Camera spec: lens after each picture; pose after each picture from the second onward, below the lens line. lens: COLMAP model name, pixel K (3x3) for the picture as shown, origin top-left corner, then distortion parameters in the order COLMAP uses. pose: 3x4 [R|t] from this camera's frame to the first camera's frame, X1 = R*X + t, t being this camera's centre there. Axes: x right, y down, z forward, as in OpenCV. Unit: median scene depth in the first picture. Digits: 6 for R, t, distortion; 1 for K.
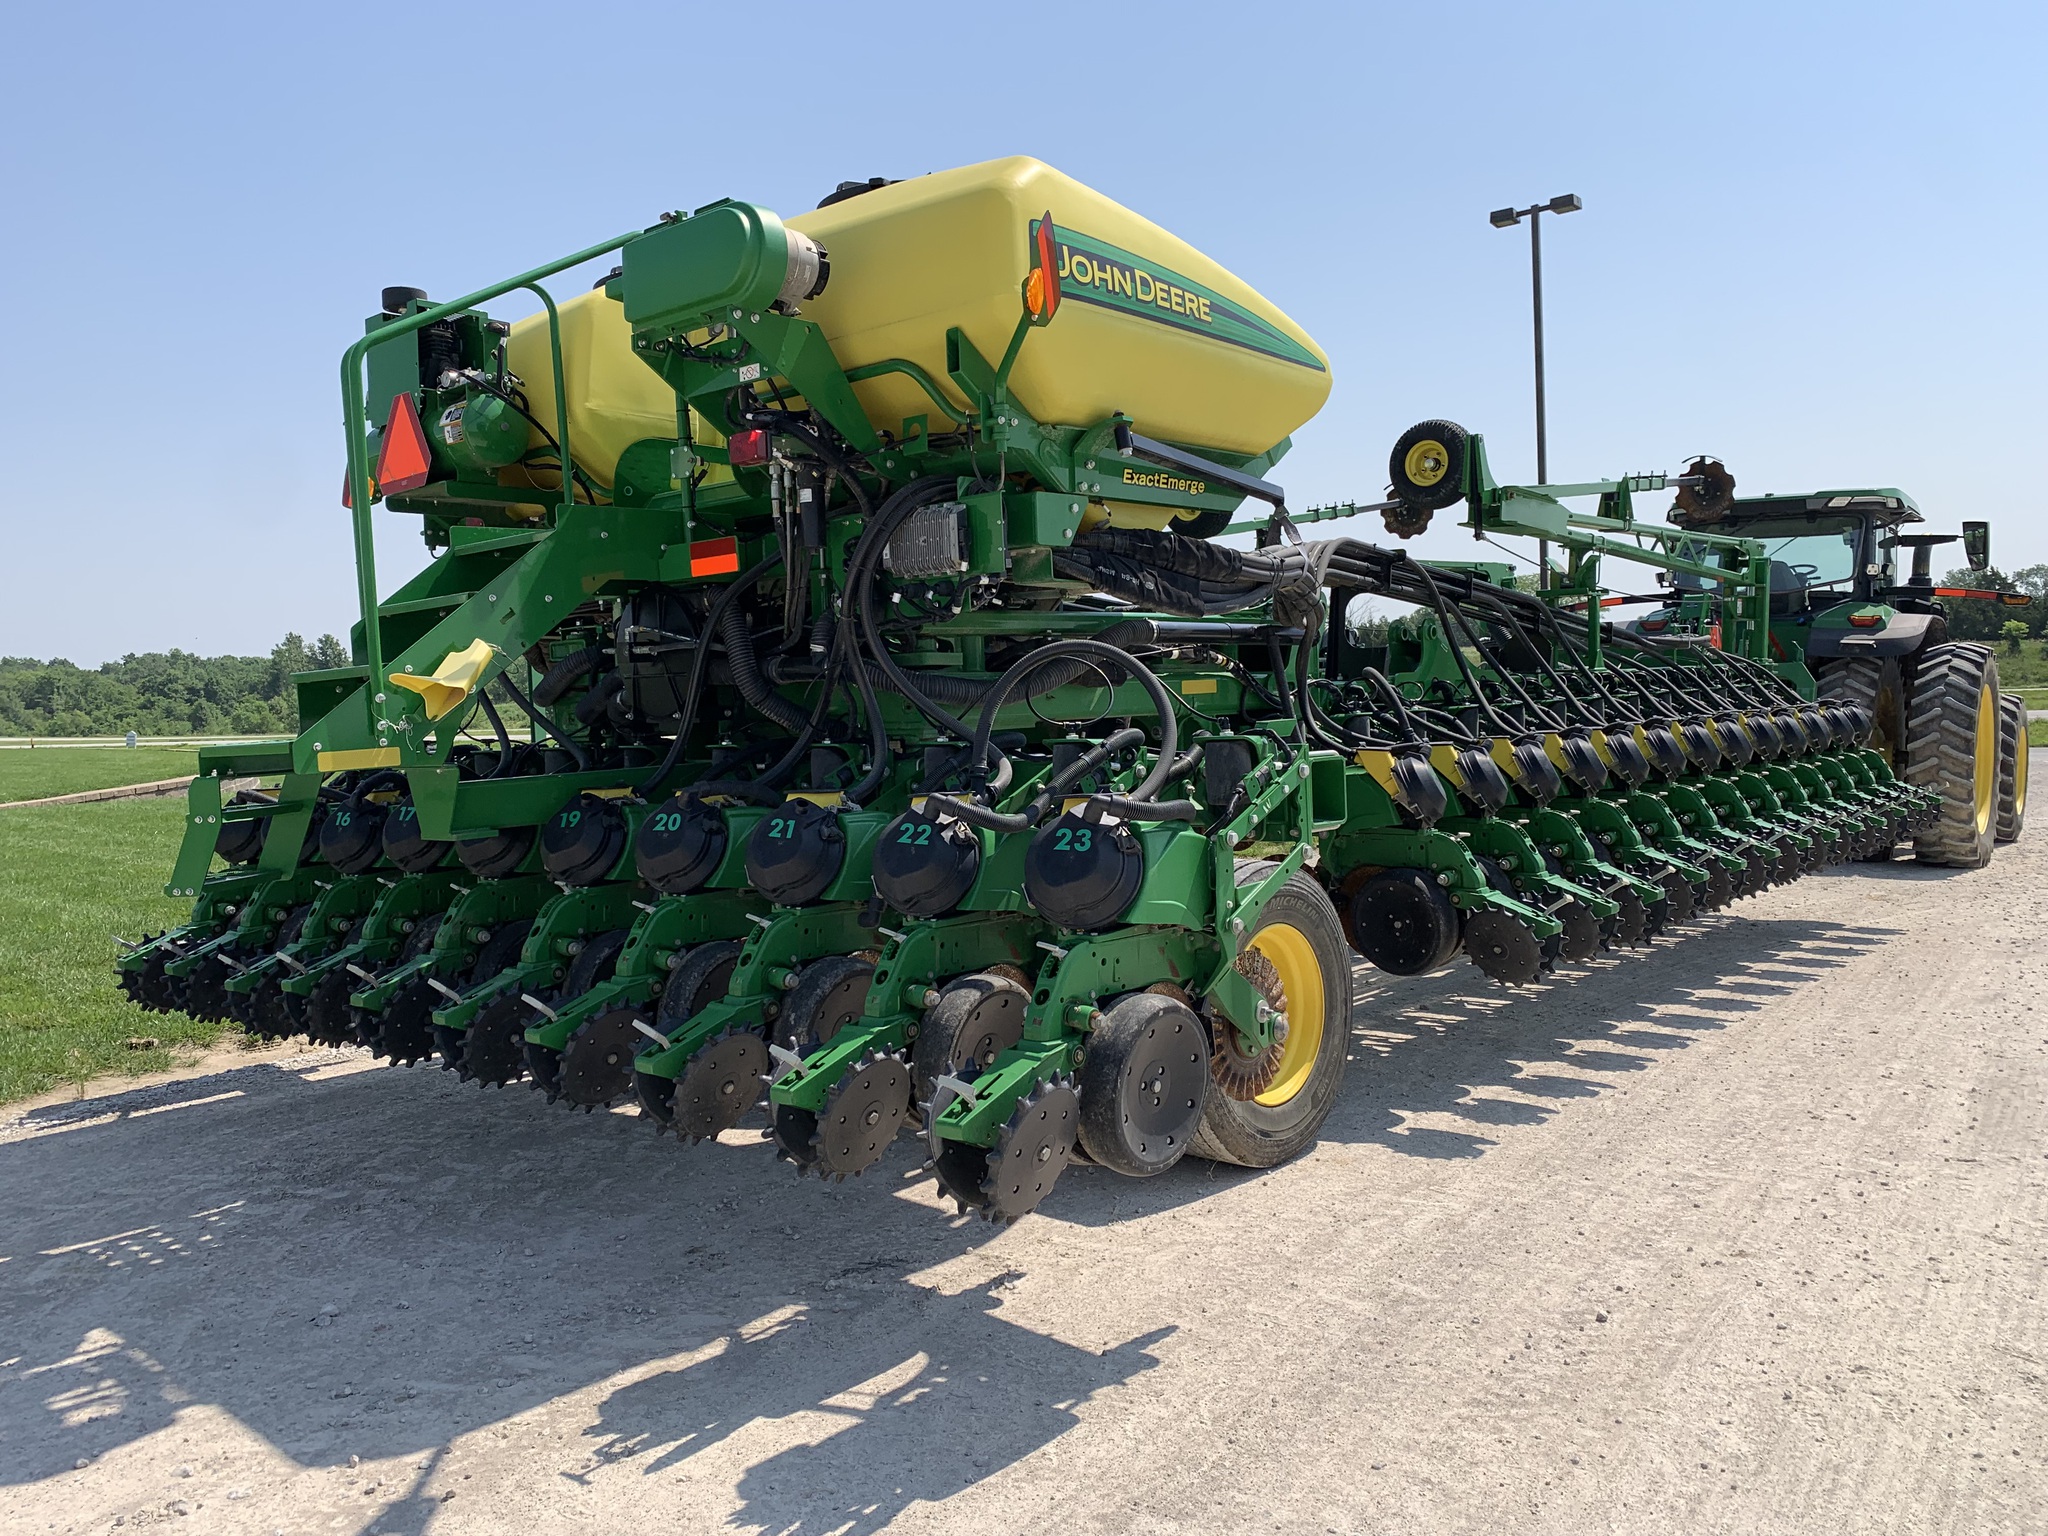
lens RADIAL K [[1534.4, 0, 1024.0], [0, 1534.4, 768.0], [0, 0, 1]] dist [0.003470, -0.002650]
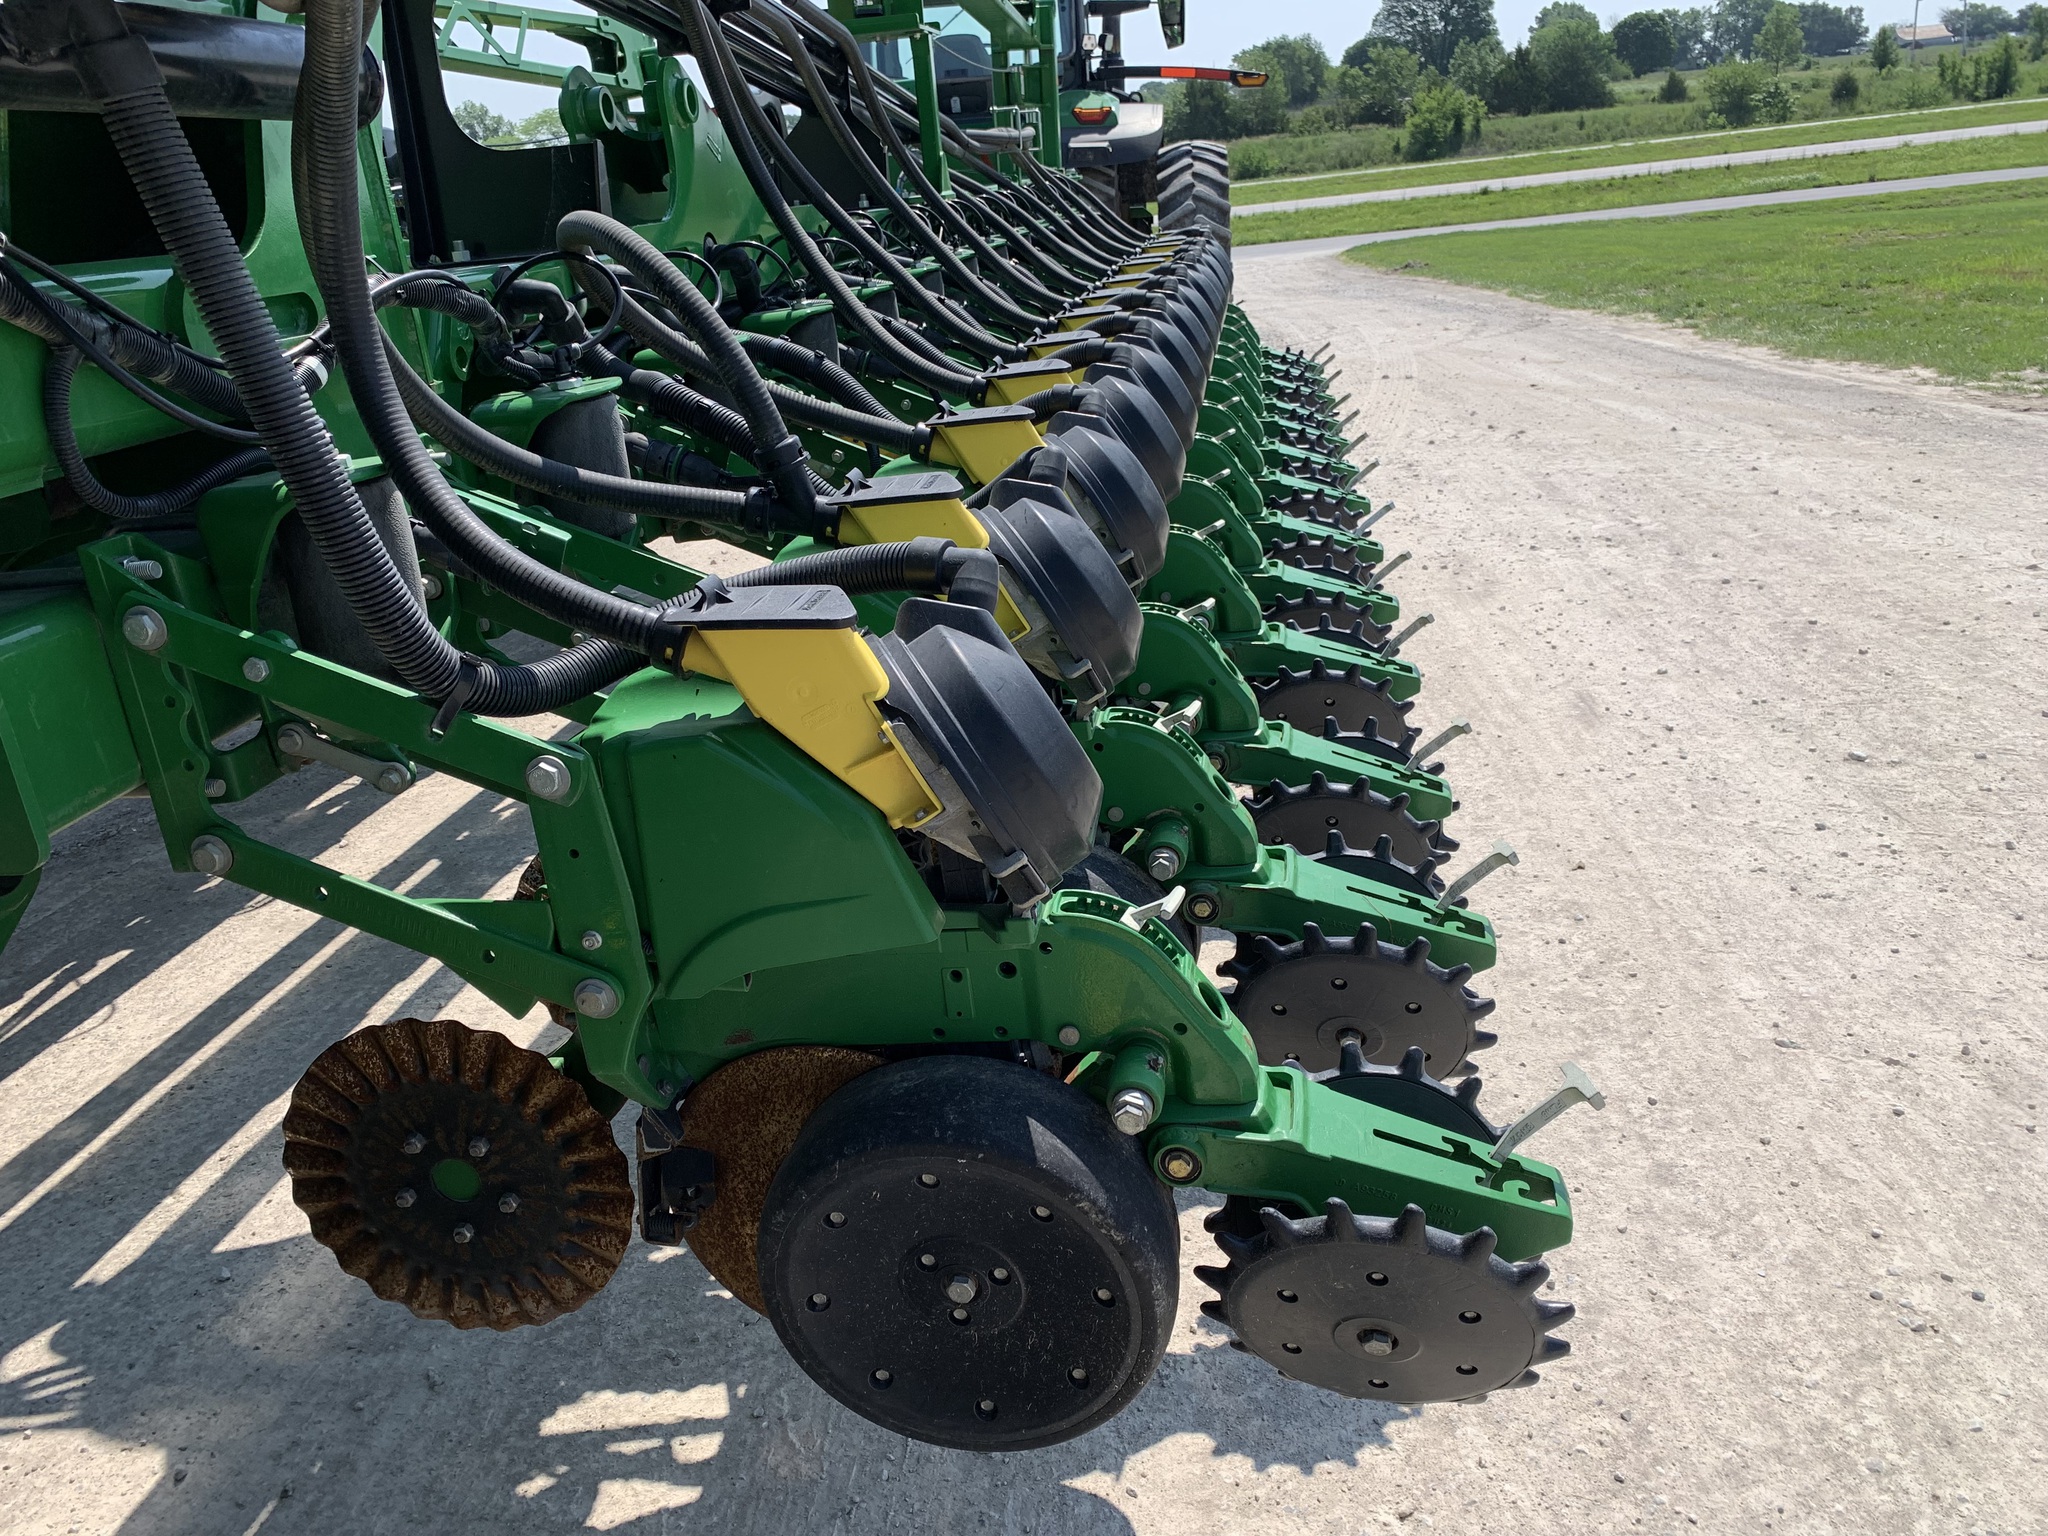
lens RADIAL K [[1585.7, 0, 1016.1], [0, 1585.7, 766.4], [0, 0, 1]] dist [0.001489, -0.008094]
pose [[0.838717, -0.230461, 0.493398, 0.124212], [0.090363, 0.952374, 0.291237, -0.046224], [-0.537018, -0.199680, 0.819597, 0.693888]]
